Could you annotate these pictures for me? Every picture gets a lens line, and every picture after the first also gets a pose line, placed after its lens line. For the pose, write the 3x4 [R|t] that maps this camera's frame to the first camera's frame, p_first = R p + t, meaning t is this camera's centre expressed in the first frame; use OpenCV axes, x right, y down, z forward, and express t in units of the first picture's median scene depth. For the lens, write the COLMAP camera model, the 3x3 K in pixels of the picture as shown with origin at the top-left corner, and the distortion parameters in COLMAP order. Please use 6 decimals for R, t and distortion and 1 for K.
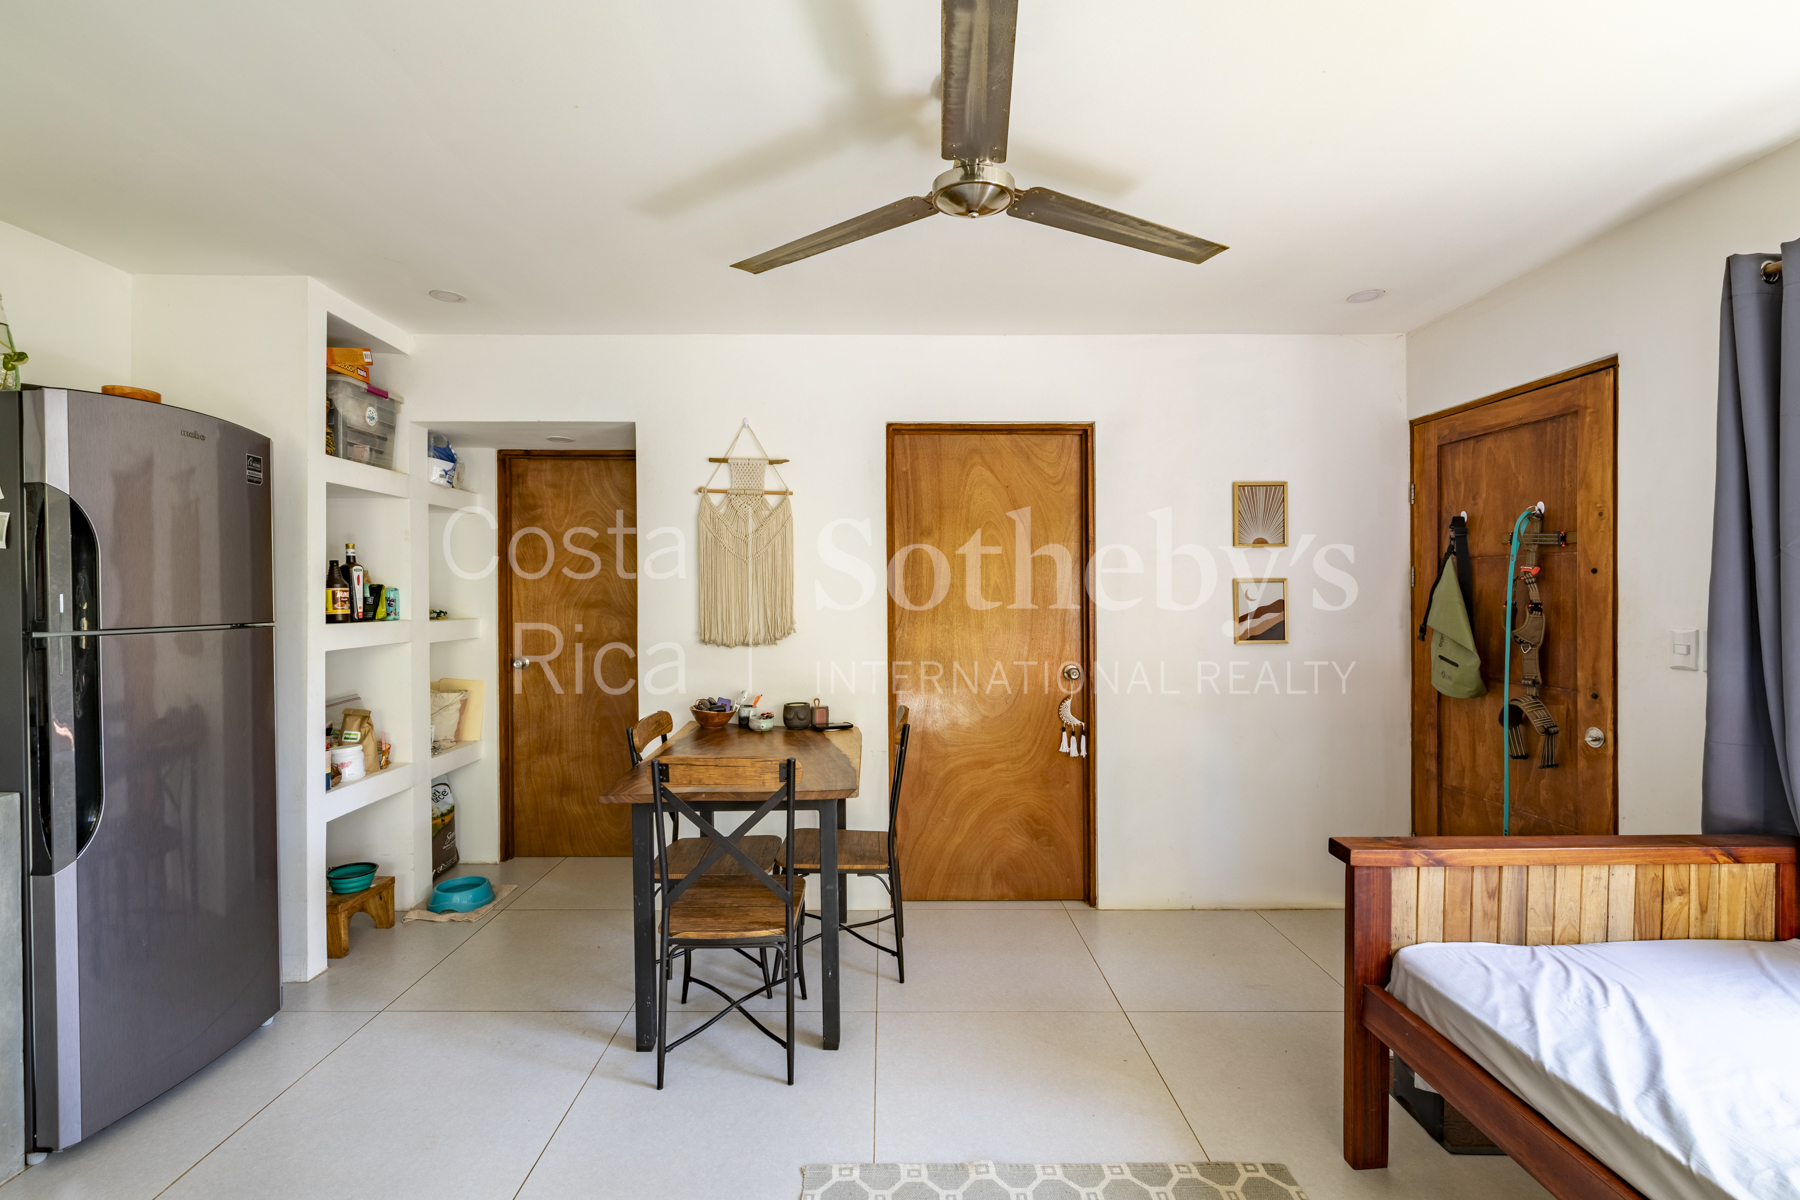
lens RADIAL K [[772.1, 0, 889.7], [0, 772.1, 601.1], [0, 0, 1]] dist [-0.000273, -0.000713]
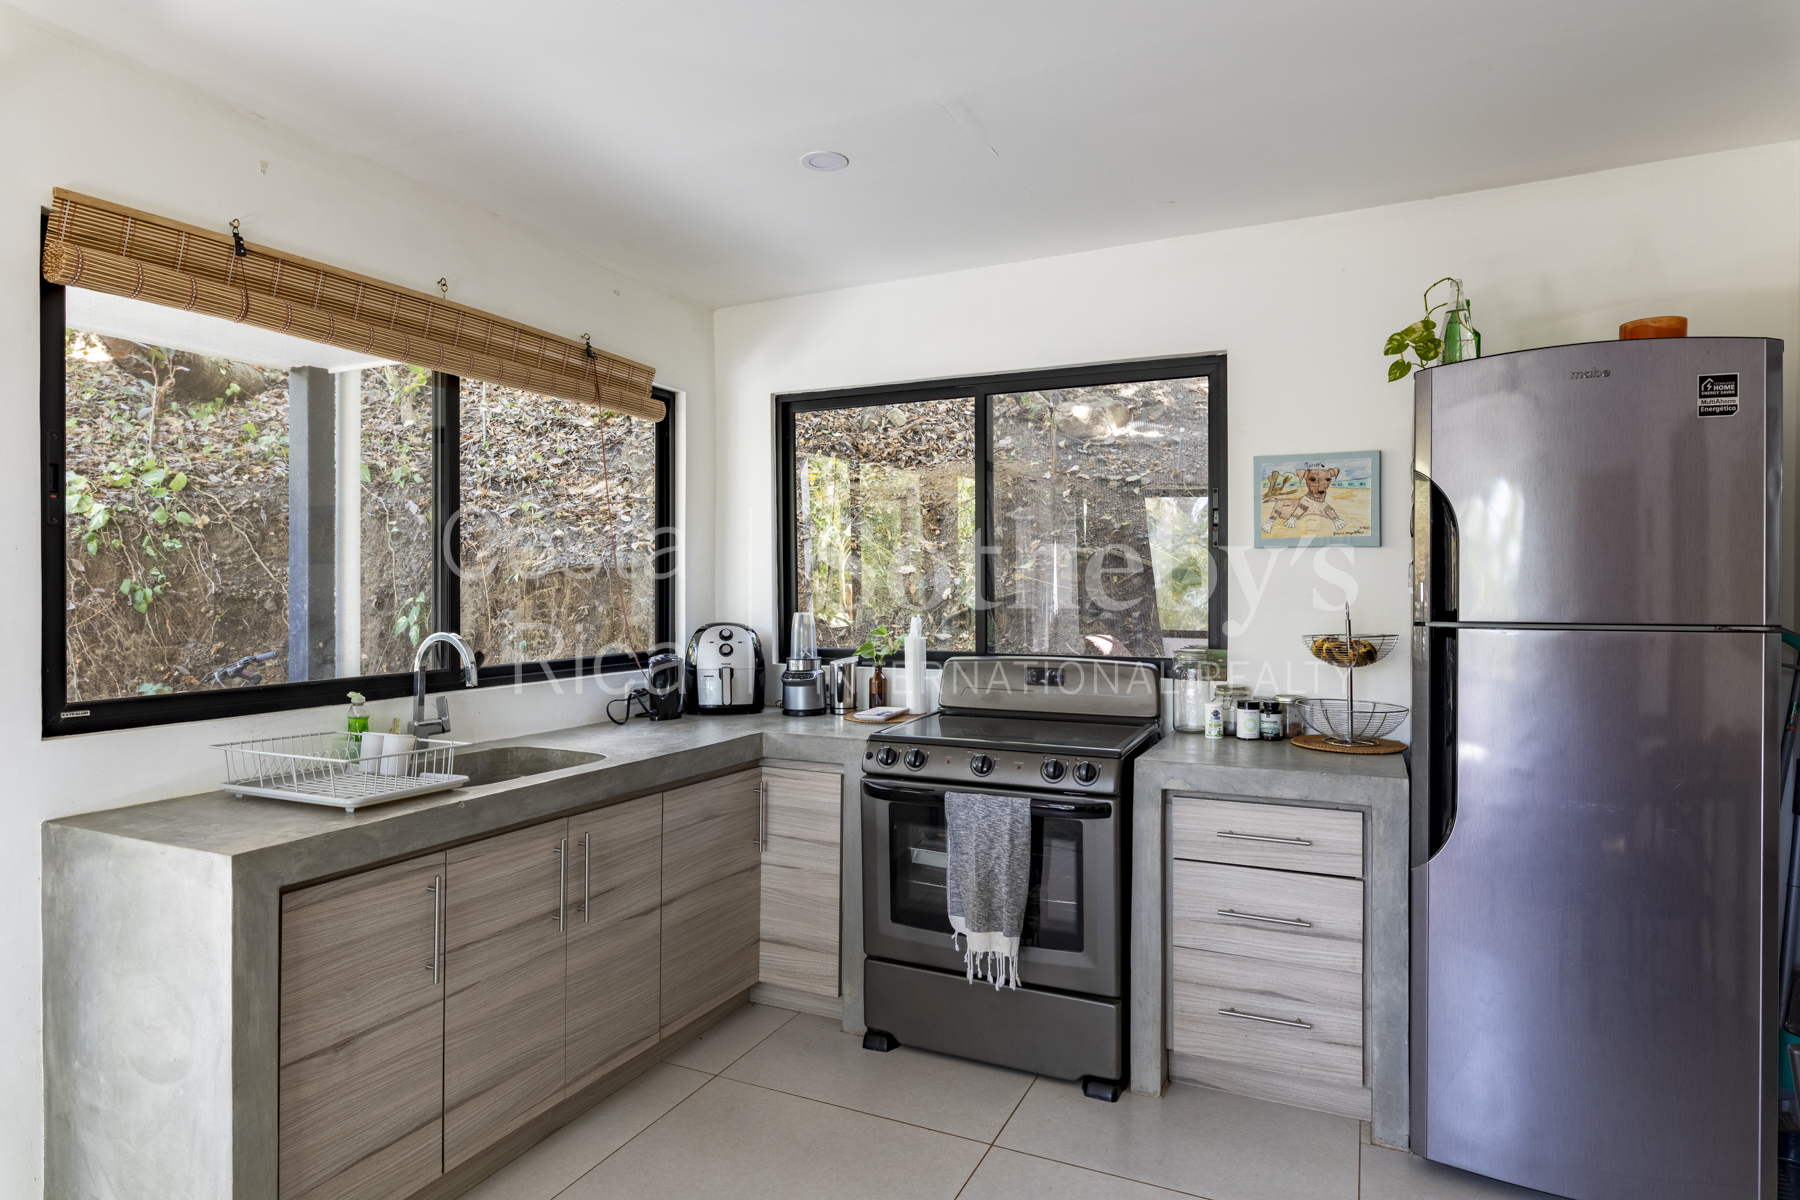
lens RADIAL K [[997.1, 0, 898.0], [0, 997.1, 592.5], [0, 0, 1]] dist [-0.003866, -0.000888]
pose [[-0.421690, 0.008265, -0.906702, 0.202399], [-0.005464, 0.999917, 0.011656, -0.004394], [0.906723, 0.009869, -0.421610, 0.565407]]
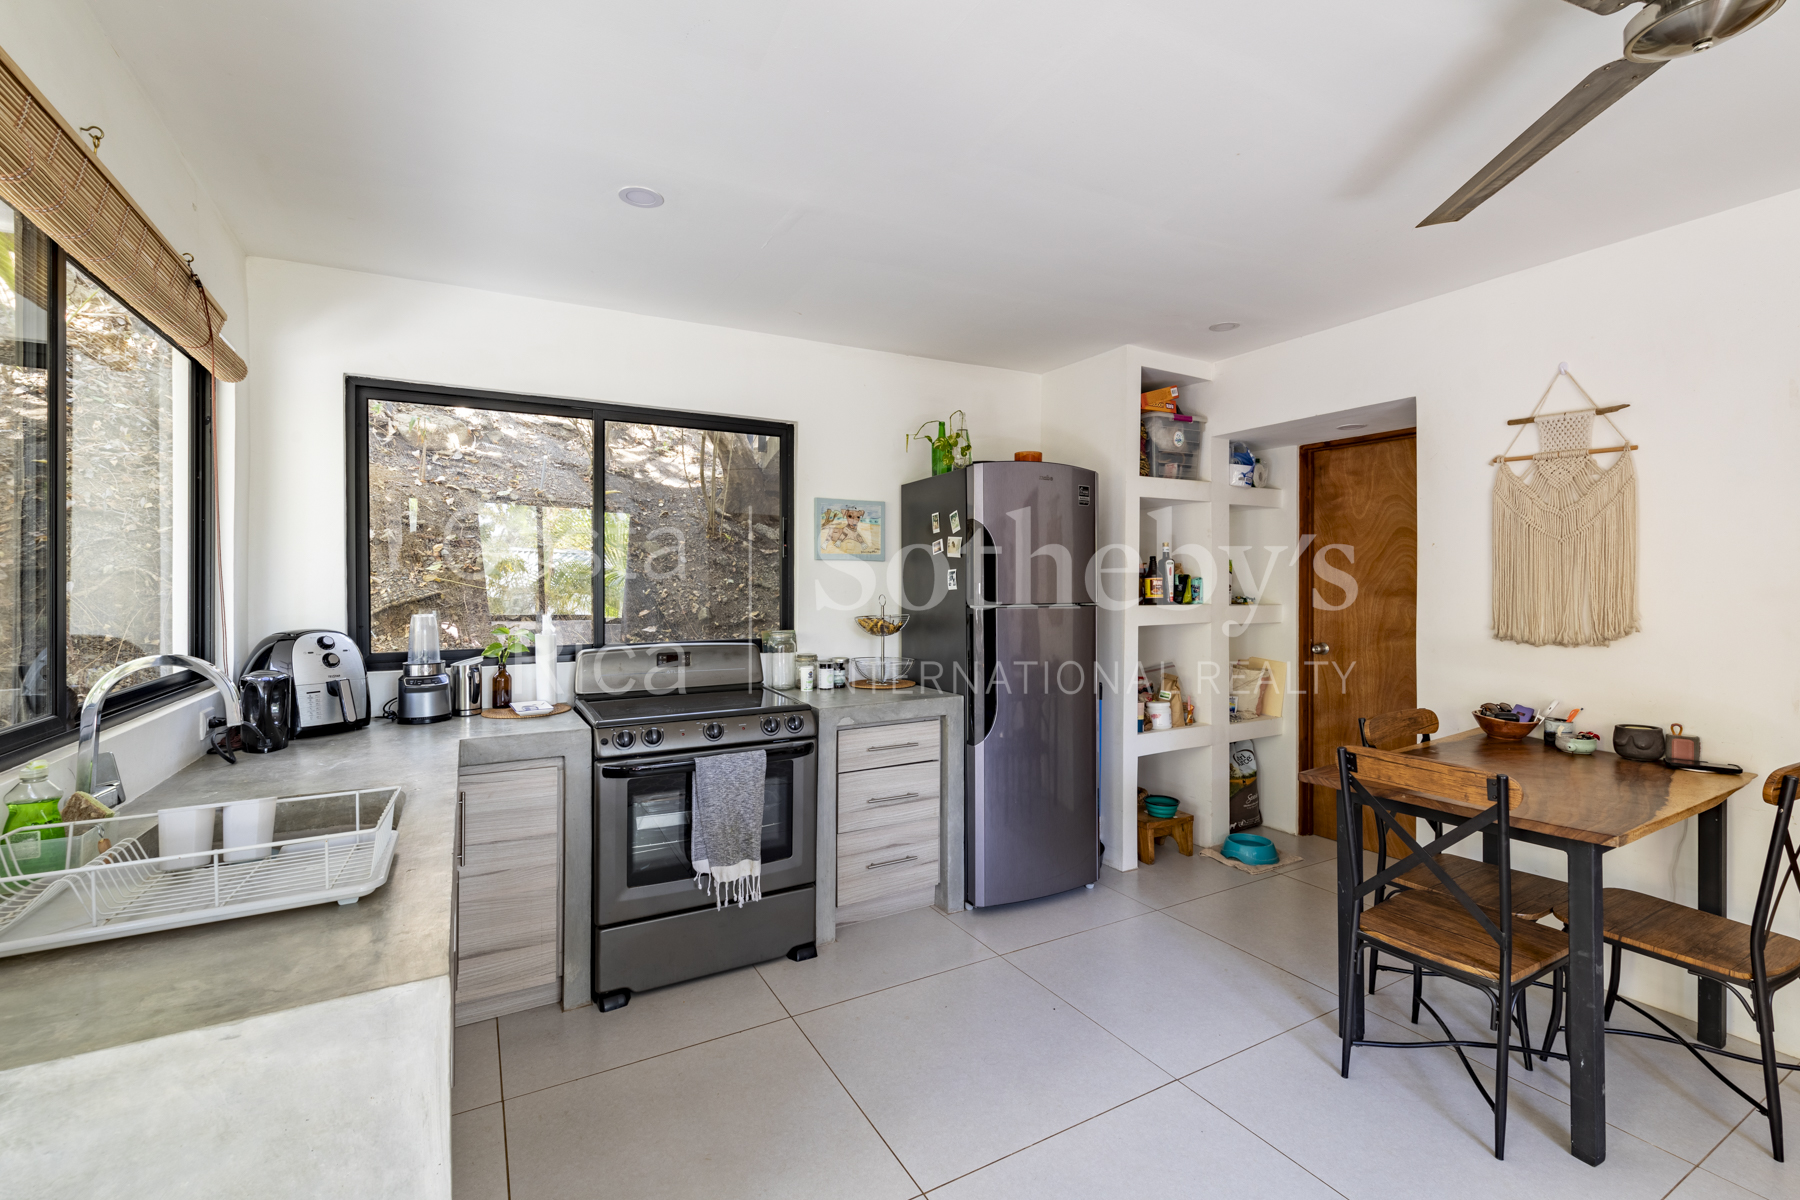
lens RADIAL K [[772.1, 0, 904.0], [0, 772.1, 590.0], [0, 0, 1]] dist [-0.000273, -0.000713]
pose [[0.491309, 0.006159, -0.870964, 0.204072], [-0.004679, 0.999979, 0.004432, -0.000368], [0.870973, 0.001898, 0.491328, 0.007725]]
